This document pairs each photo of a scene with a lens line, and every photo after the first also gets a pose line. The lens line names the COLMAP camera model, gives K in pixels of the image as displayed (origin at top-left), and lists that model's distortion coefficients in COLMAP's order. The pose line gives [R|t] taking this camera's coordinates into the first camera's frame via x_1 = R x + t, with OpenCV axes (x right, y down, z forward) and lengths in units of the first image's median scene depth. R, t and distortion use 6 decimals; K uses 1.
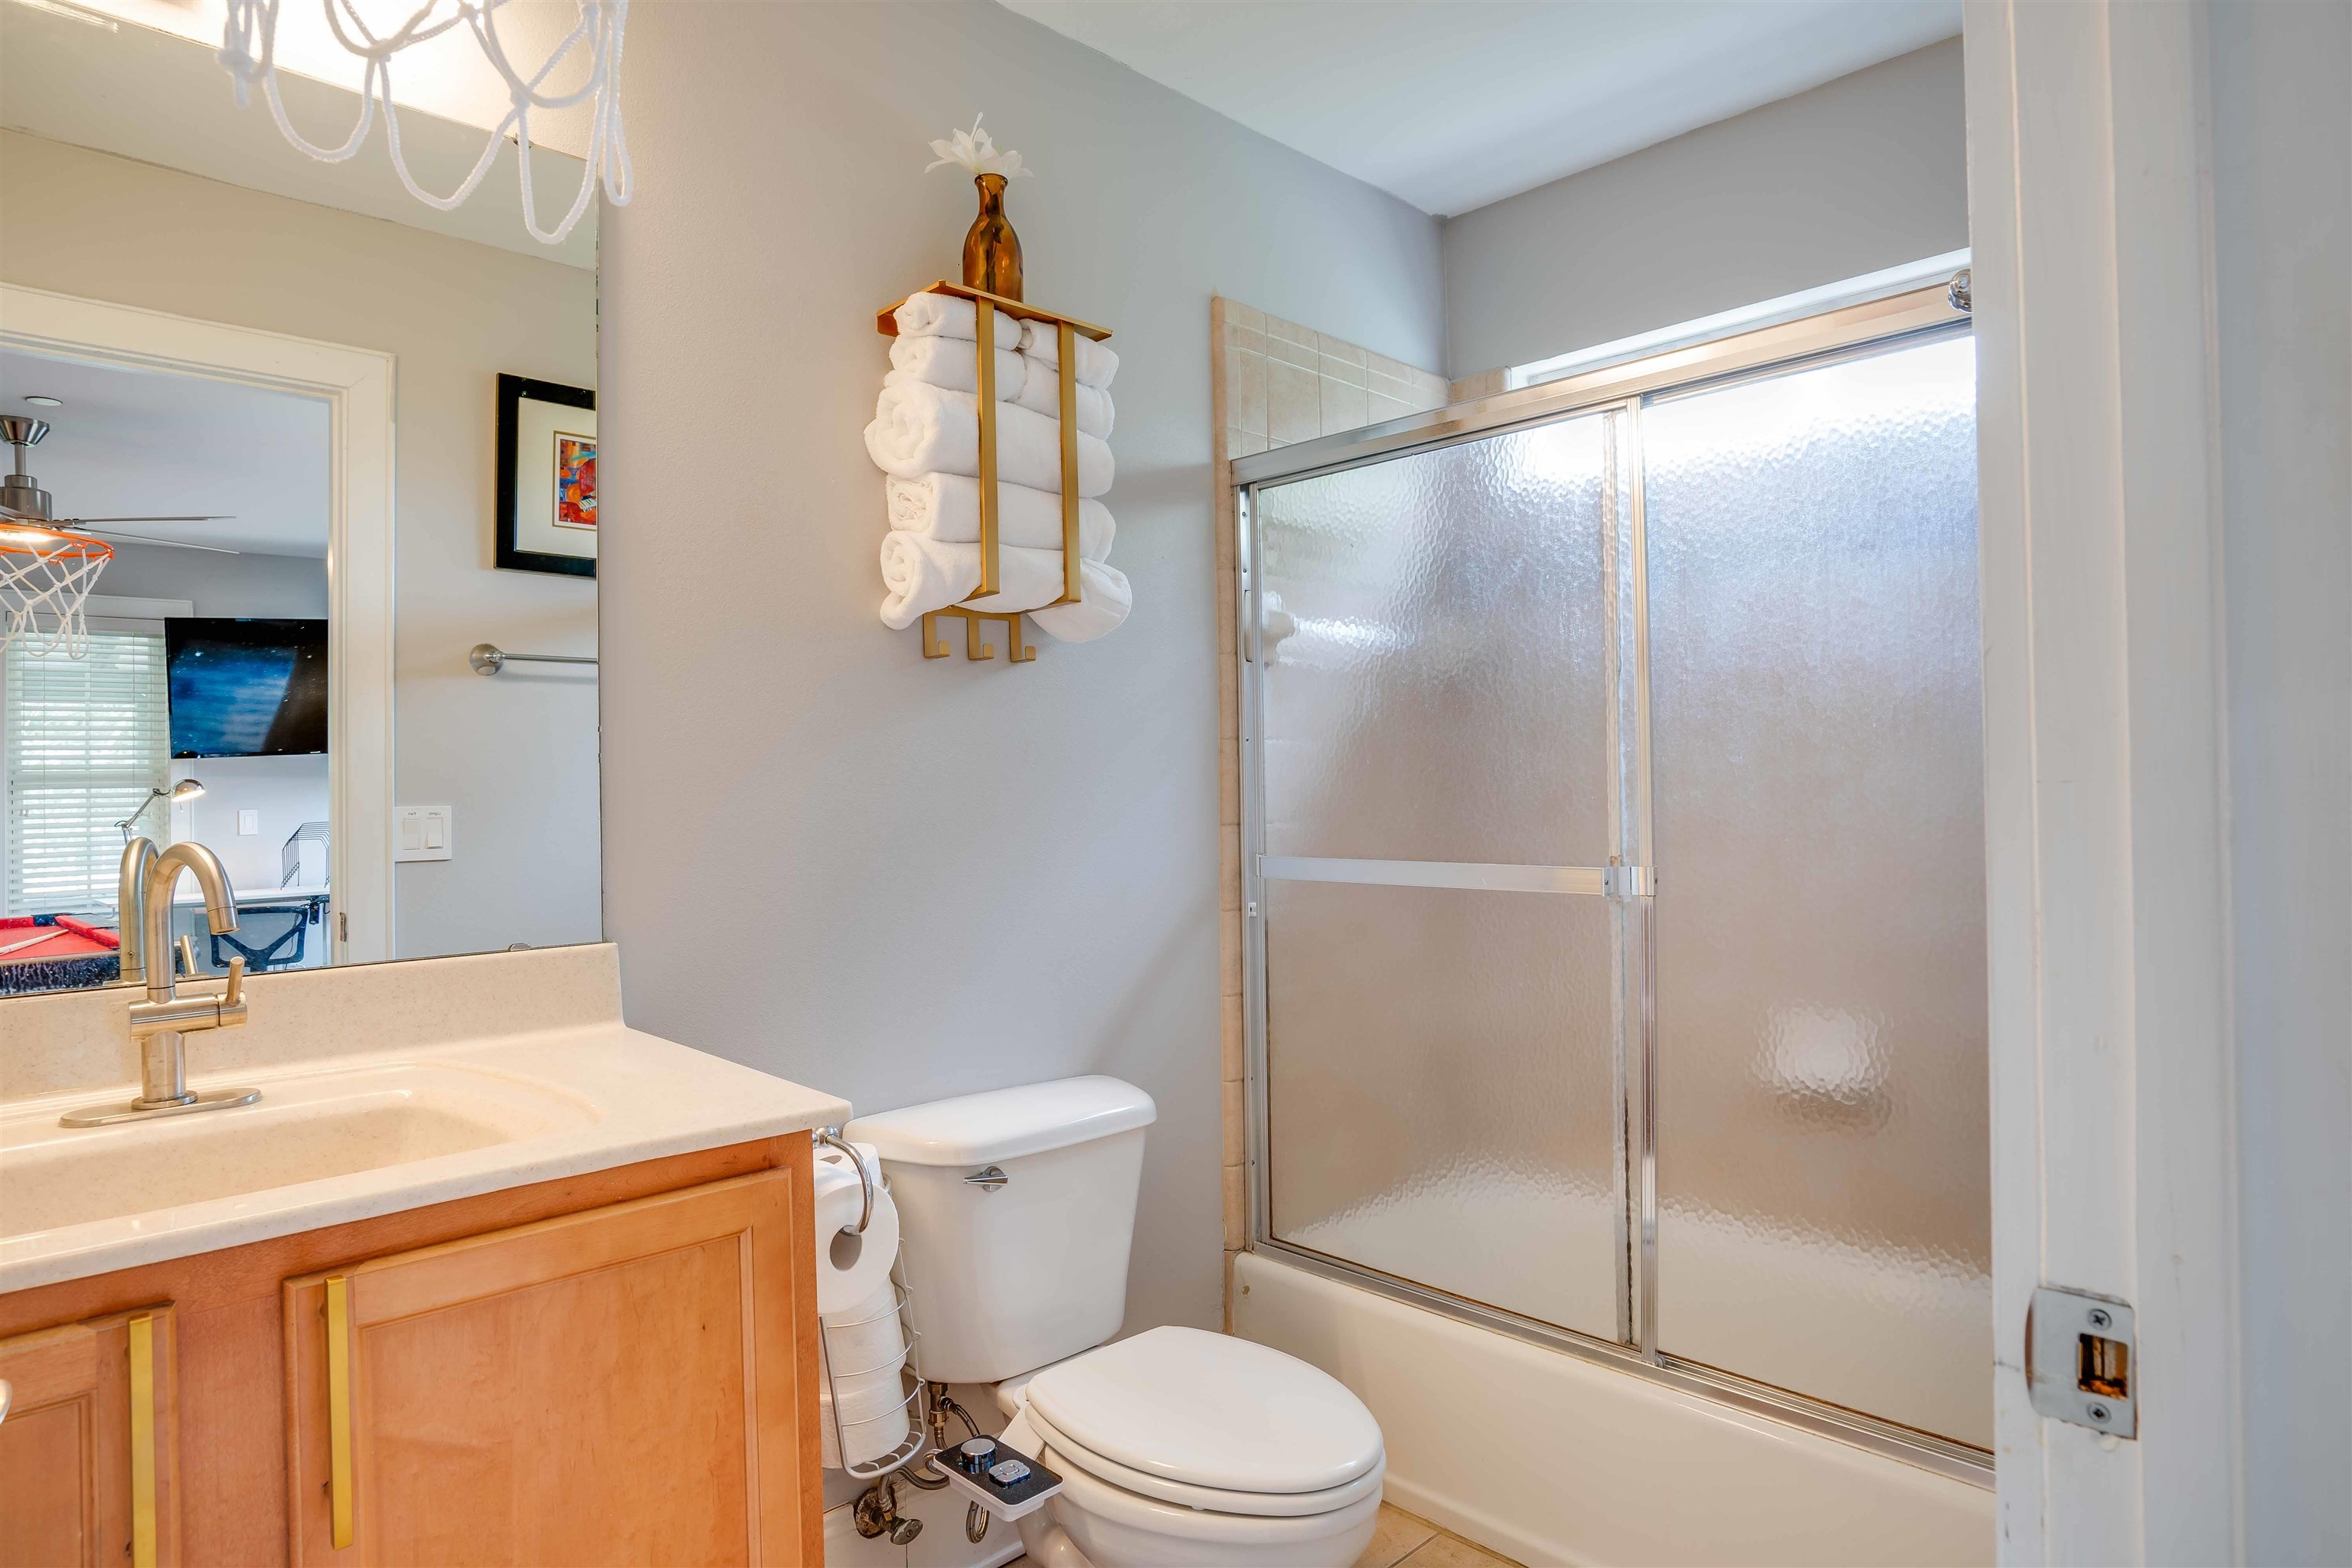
lens RADIAL K [[1330.9, 0, 1186.3], [0, 1330.9, 780.5], [0, 0, 1]] dist [-0.054351, 0.024381]
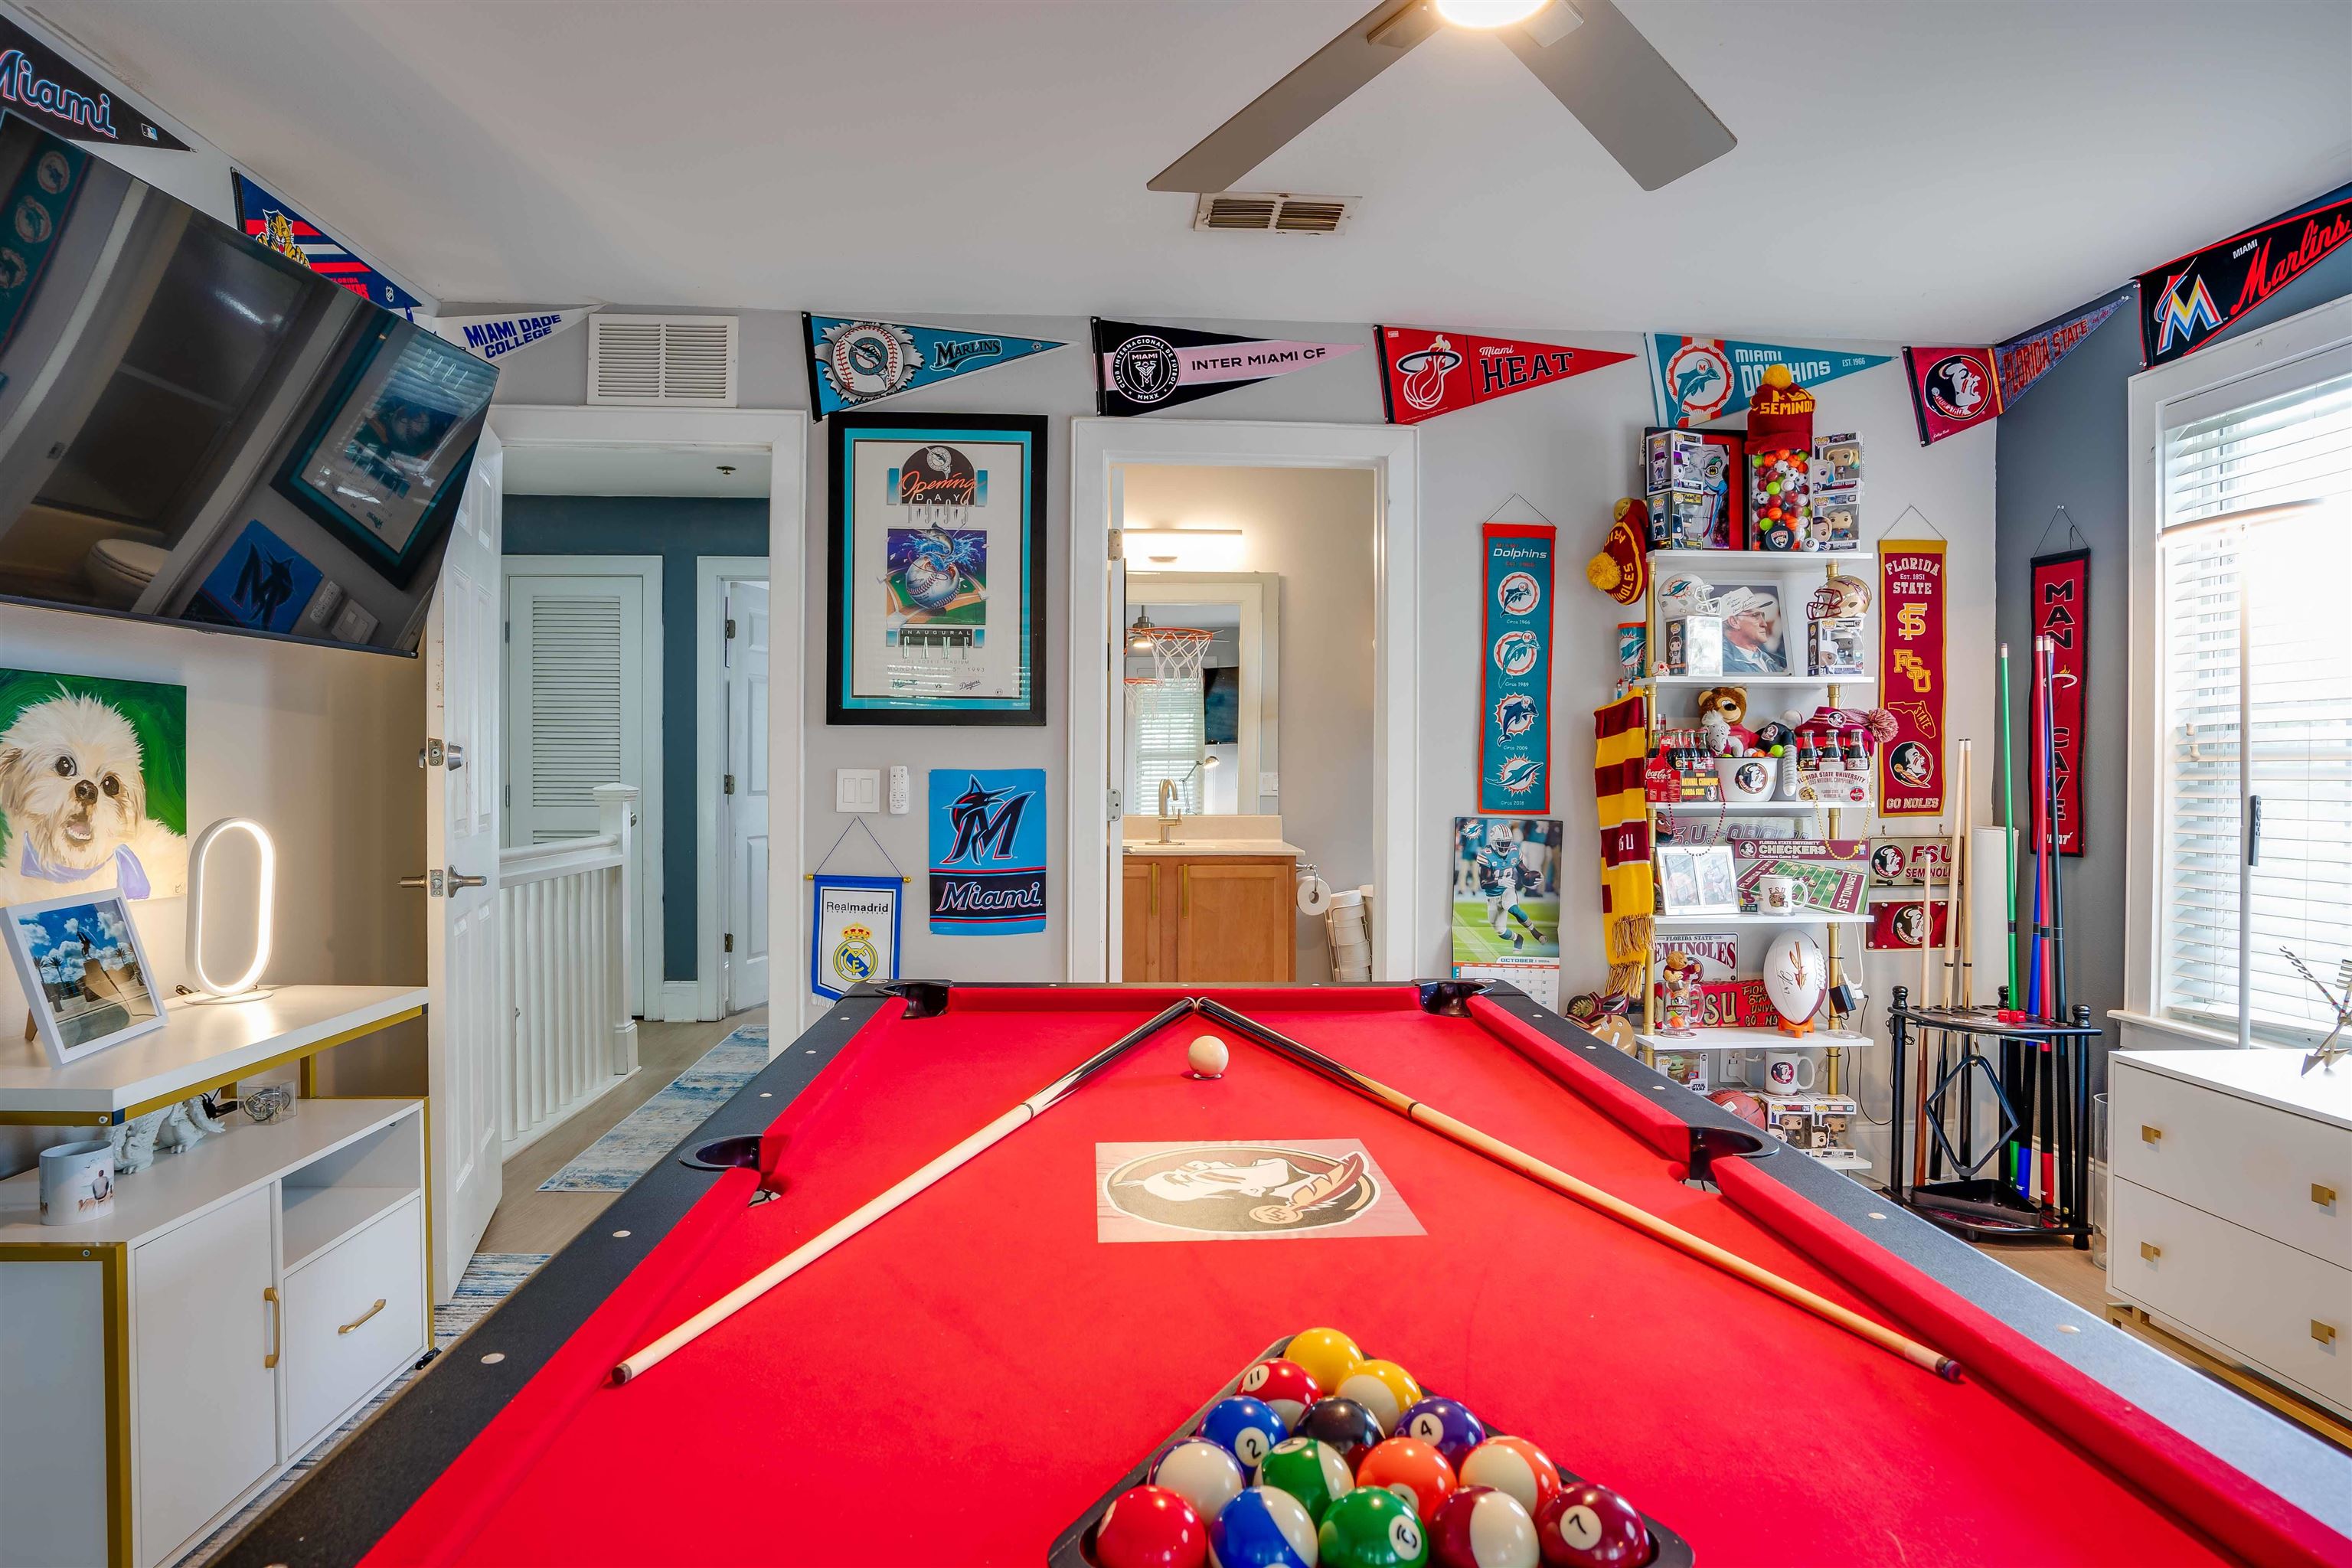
lens RADIAL K [[1370.7, 0, 1176.5], [0, 1370.7, 775.9], [0, 0, 1]] dist [-0.047849, 0.015165]
pose [[0.757837, 0.021616, -0.652086, 0.511310], [-0.010306, 0.999723, 0.021163, -0.014127], [0.652363, -0.009318, 0.757849, -0.561500]]
